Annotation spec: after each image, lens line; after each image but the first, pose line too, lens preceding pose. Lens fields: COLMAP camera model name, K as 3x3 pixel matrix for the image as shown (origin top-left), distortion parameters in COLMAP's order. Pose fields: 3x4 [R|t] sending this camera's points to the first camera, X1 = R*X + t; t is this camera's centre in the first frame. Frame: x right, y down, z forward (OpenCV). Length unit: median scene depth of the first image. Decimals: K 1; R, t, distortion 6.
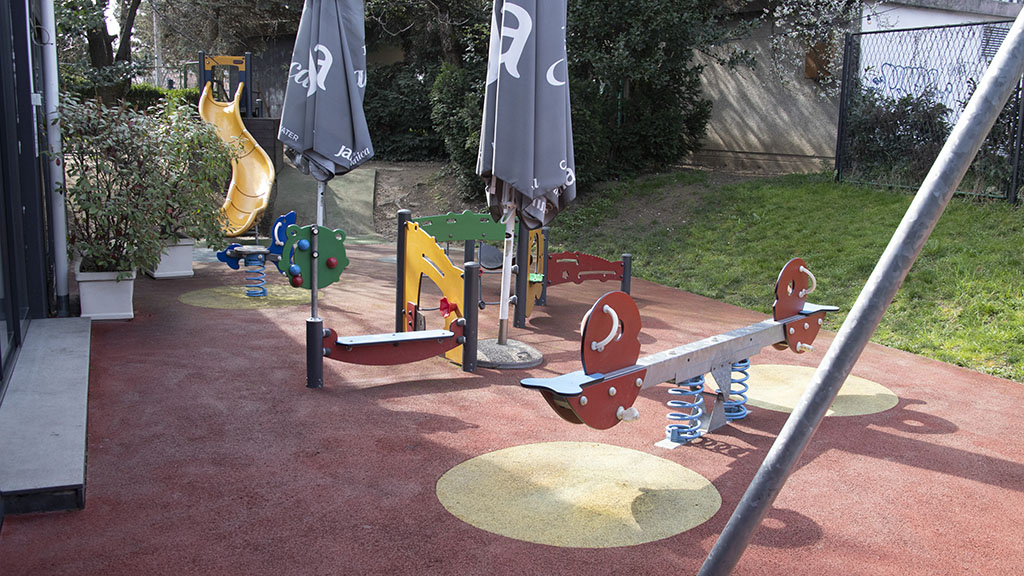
lens RADIAL K [[977.6, 0, 512.0], [0, 977.6, 288.0], [0, 0, 1]] dist [-0.113770, 0.005738]
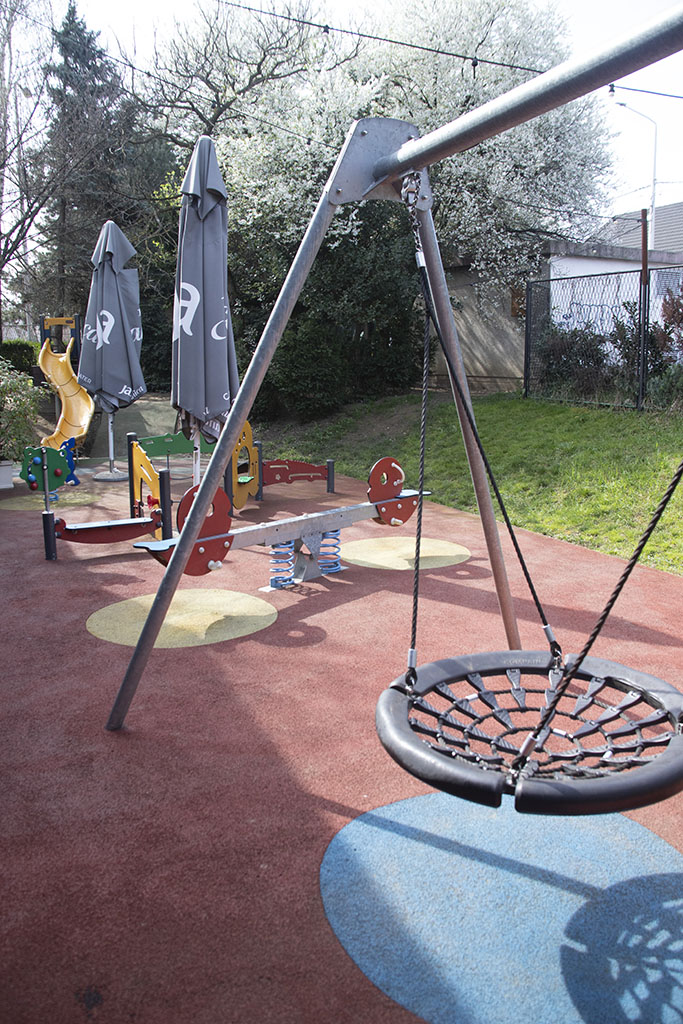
lens RADIAL K [[823.8, 0, 341.5], [0, 823.8, 512.0], [0, 0, 1]] dist [-0.182447, 0.001095]
pose [[0.999396, -0.032336, -0.012698, 0.135391], [0.032602, 0.999242, 0.021293, 0.011358], [0.012000, -0.021694, 0.999693, -0.099488]]
